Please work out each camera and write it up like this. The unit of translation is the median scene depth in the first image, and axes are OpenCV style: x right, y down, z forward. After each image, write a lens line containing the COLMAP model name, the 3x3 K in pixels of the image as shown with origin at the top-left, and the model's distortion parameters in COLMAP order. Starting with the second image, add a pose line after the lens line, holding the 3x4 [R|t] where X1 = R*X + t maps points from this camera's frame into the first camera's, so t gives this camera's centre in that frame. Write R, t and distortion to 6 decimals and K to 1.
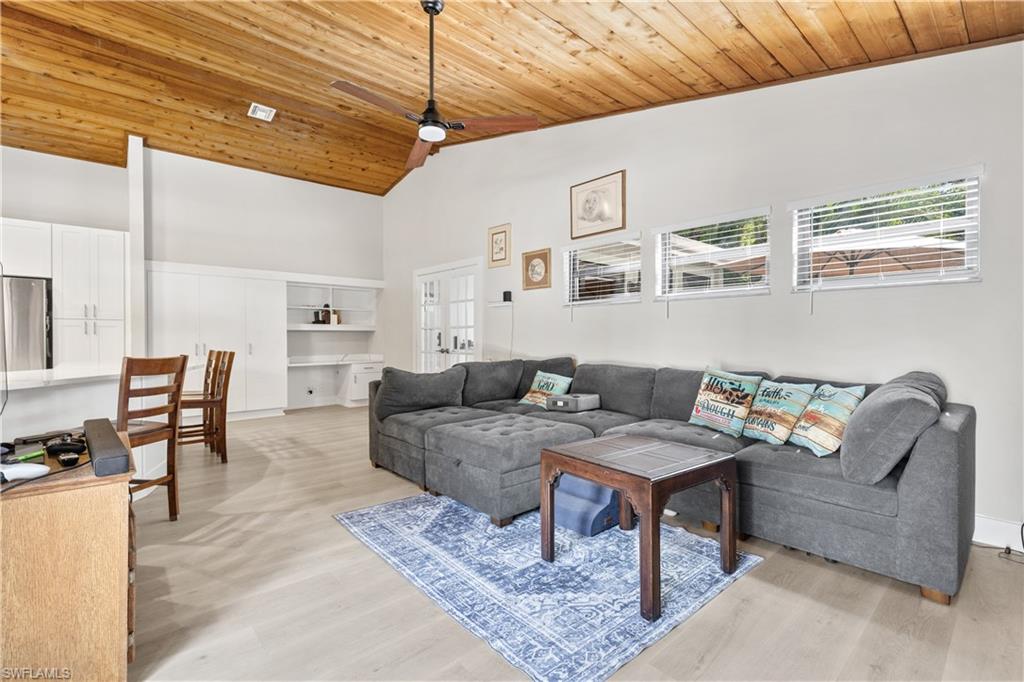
lens RADIAL K [[464.7, 0, 516.8], [0, 464.7, 340.1], [0, 0, 1]] dist [0.002808, 0.000200]
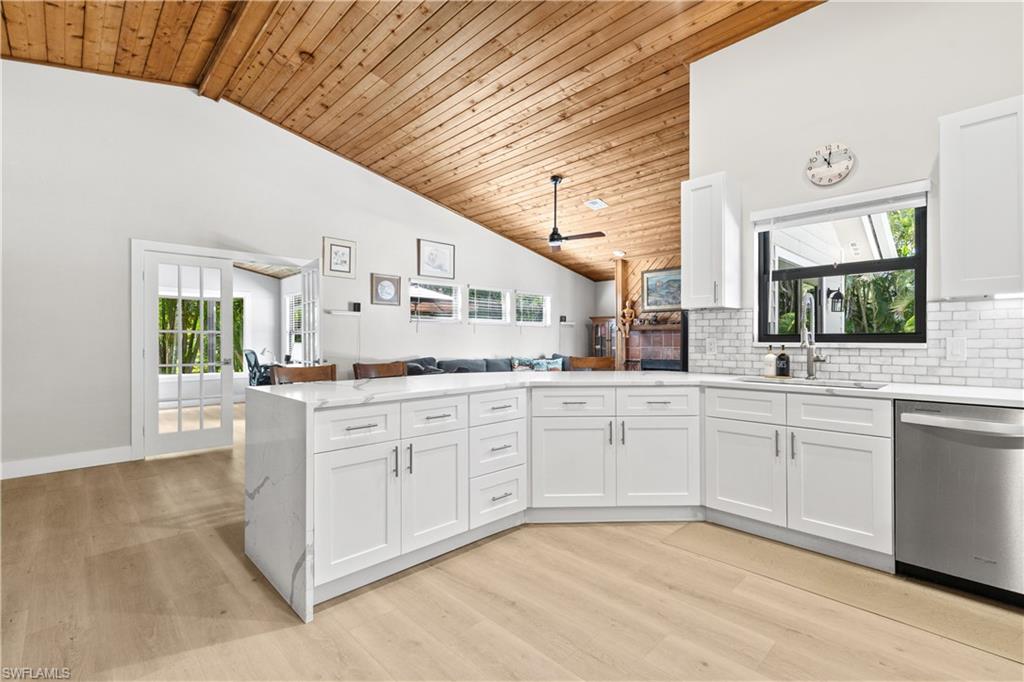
lens RADIAL K [[460.3, 0, 515.3], [0, 460.3, 339.7], [0, 0, 1]] dist [0.002452, 0.000239]
pose [[-0.037003, 0.006059, 0.999297, -1.120335], [0.005471, 0.999968, -0.005861, -0.006485], [-0.999300, 0.005250, -0.037035, 0.643362]]
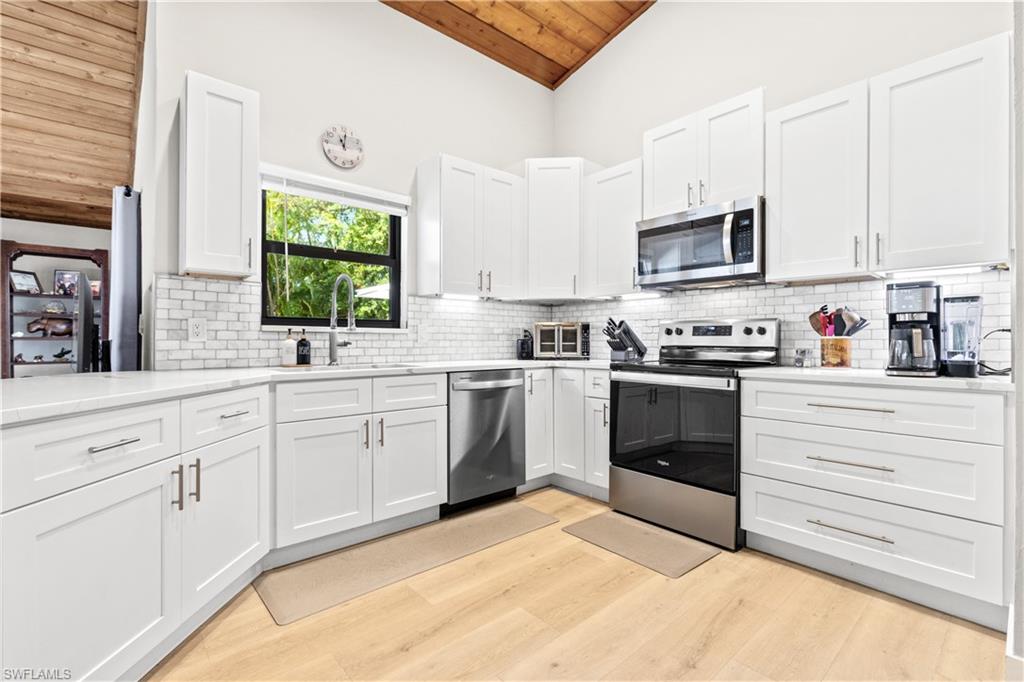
lens RADIAL K [[460.3, 0, 515.3], [0, 460.3, 339.7], [0, 0, 1]] dist [0.002452, 0.000239]
pose [[-0.999878, 0.004734, 0.014866, -0.805383], [0.004741, 0.999989, 0.000445, 0.010810], [-0.014864, 0.000516, -0.999889, 0.783177]]
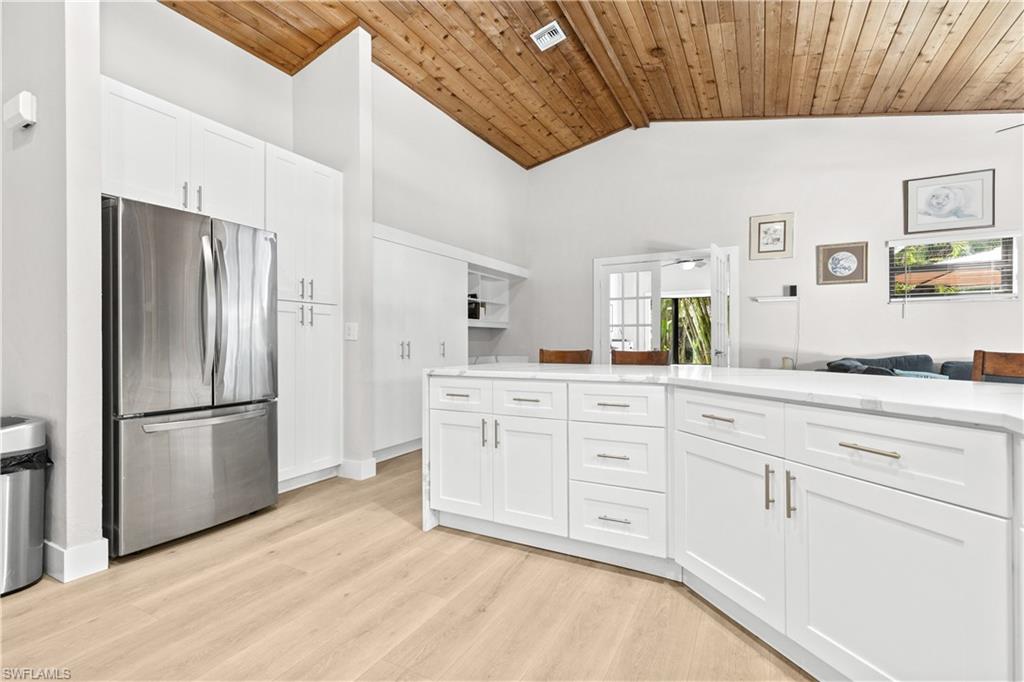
lens RADIAL K [[460.3, 0, 515.3], [0, 460.3, 339.7], [0, 0, 1]] dist [0.002452, 0.000239]
pose [[0.941894, 0.002431, 0.335901, -0.836743], [0.000463, 0.999963, -0.008535, 0.011511], [-0.335909, 0.008195, 0.941859, 0.309218]]
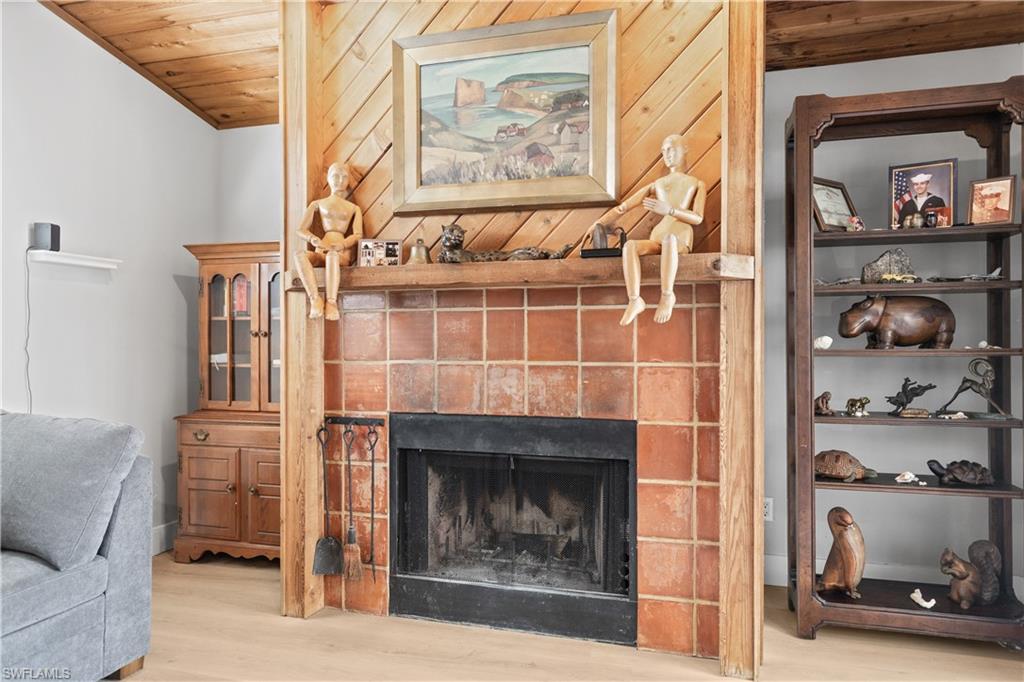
lens RADIAL K [[669.6, 0, 515.8], [0, 669.6, 343.0], [0, 0, 1]] dist [0.001307, 0.000465]
pose [[-0.520963, -0.001875, 0.853577, -0.158126], [0.002929, 0.999988, 0.003984, -0.005114], [-0.853574, 0.004576, -0.520951, 0.373675]]
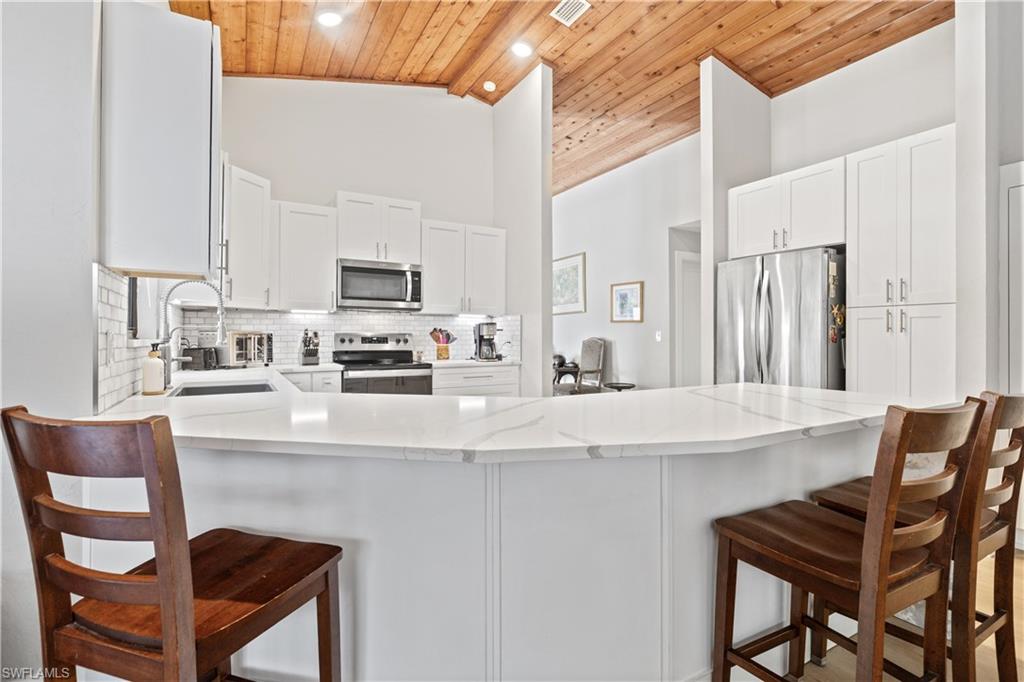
lens RADIAL K [[485.7, 0, 513.4], [0, 485.7, 336.7], [0, 0, 1]] dist [-0.002868, -0.000395]
pose [[-0.214782, 0.004011, -0.976654, -0.251565], [-0.002175, 0.999987, 0.004585, -0.008785], [0.976660, 0.003109, -0.214770, 0.664486]]
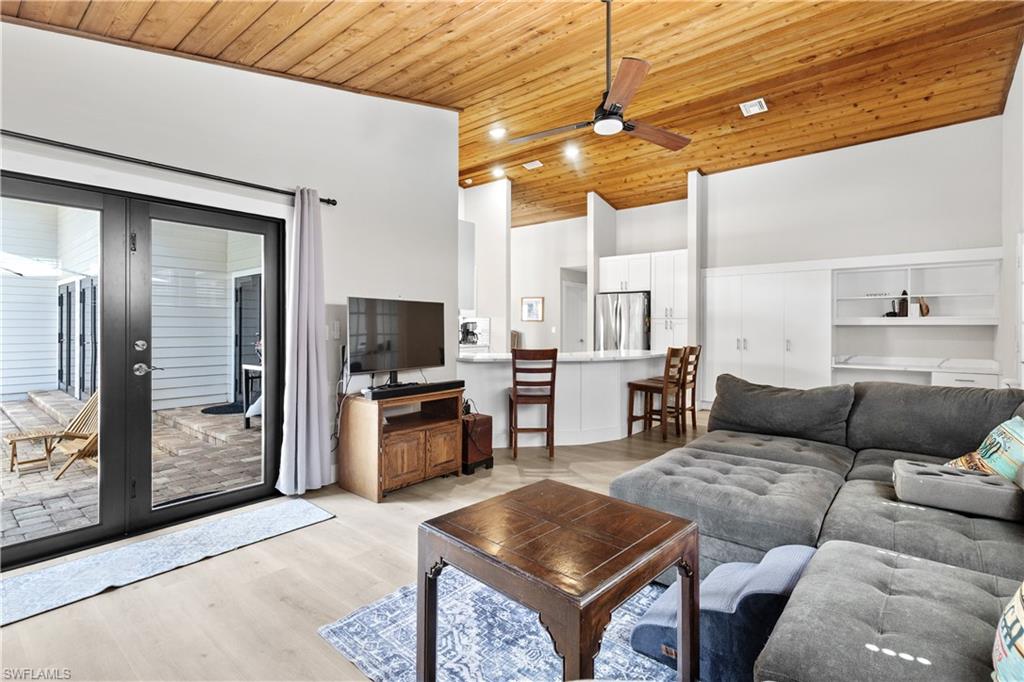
lens RADIAL K [[477.9, 0, 509.9], [0, 477.9, 327.3], [0, 0, 1]] dist [0.004122, 0.000116]
pose [[0.137088, 0.005017, -0.990546, 0.387954], [-0.008305, 0.999958, 0.003915, -0.020168], [0.990524, 0.007690, 0.137124, 0.344320]]
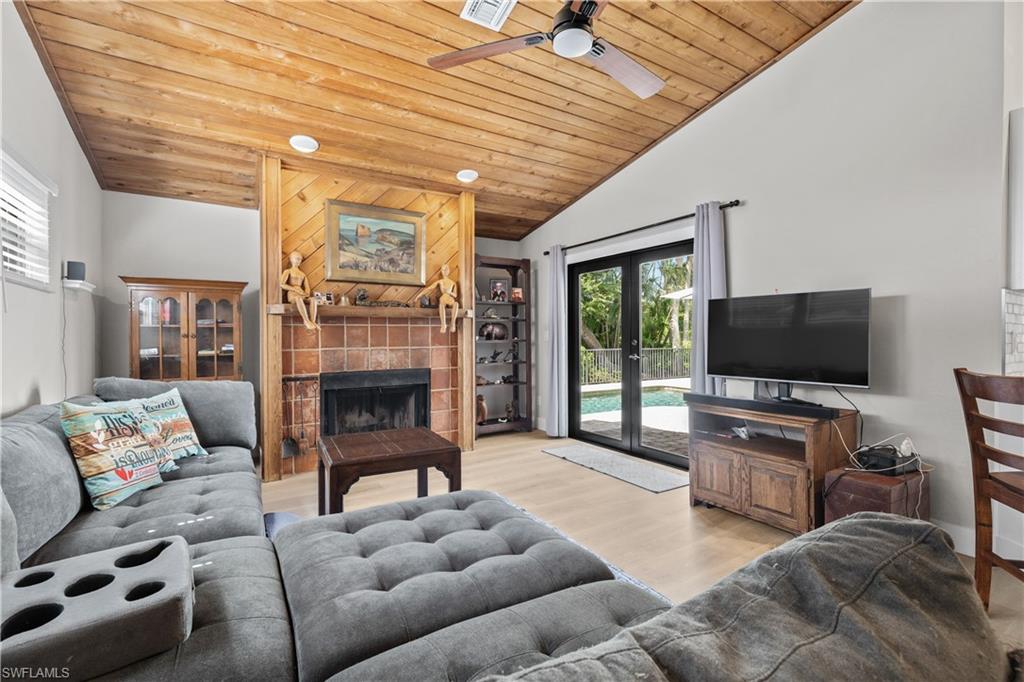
lens RADIAL K [[460.9, 0, 514.1], [0, 460.9, 336.8], [0, 0, 1]] dist [0.004568, -0.000155]
pose [[-0.984822, 0.005512, 0.173481, -0.106835], [0.006689, 0.999958, 0.006201, -0.011459], [-0.173439, 0.007267, -0.984818, 0.862068]]
